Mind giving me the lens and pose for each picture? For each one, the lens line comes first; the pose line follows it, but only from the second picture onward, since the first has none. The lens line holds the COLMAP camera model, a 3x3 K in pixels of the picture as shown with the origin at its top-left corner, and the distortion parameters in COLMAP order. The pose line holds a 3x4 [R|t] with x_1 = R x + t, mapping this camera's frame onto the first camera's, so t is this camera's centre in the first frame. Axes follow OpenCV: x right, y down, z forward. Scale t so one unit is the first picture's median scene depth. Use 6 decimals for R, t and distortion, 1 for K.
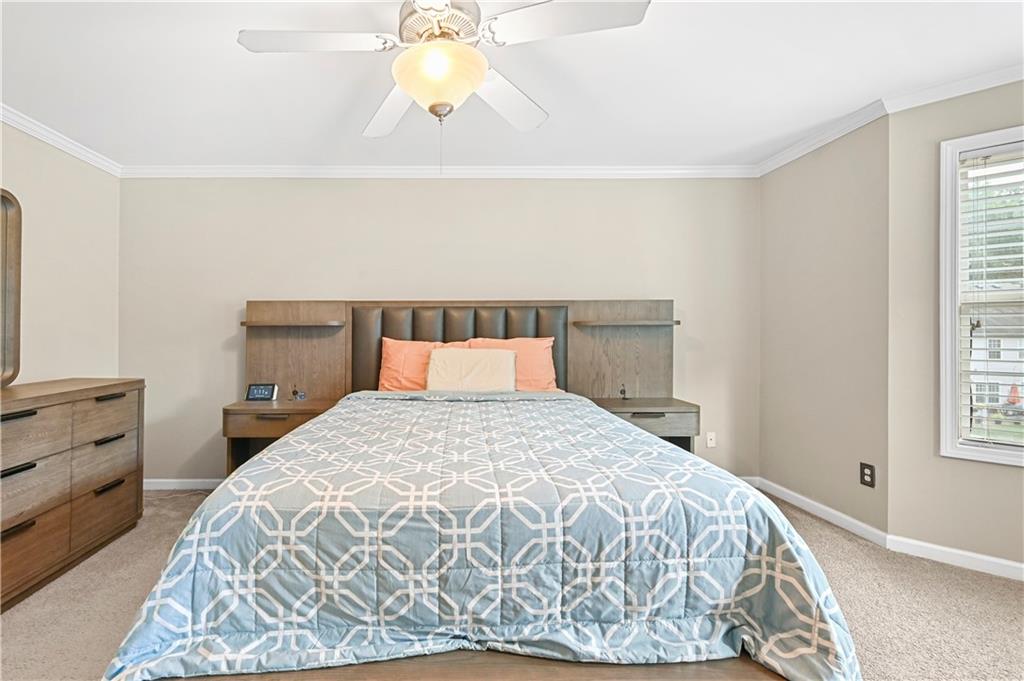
lens RADIAL K [[429.2, 0, 465.5], [0, 429.2, 335.0], [0, 0, 1]] dist [-0.002185, -0.000419]
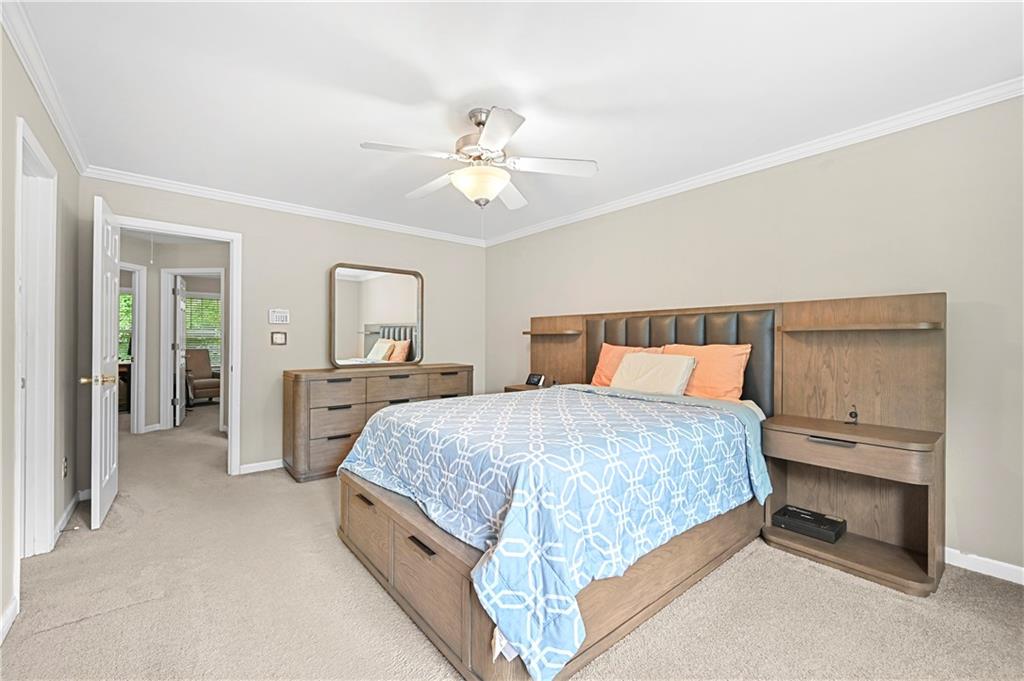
lens RADIAL K [[411.5, 0, 514.0], [0, 411.5, 341.8], [0, 0, 1]] dist [-0.001160, -0.000234]
pose [[0.647214, 0.006452, -0.762281, 0.550115], [-0.004253, 0.999979, 0.004853, -0.002532], [0.762296, 0.000101, 0.647228, 0.038910]]
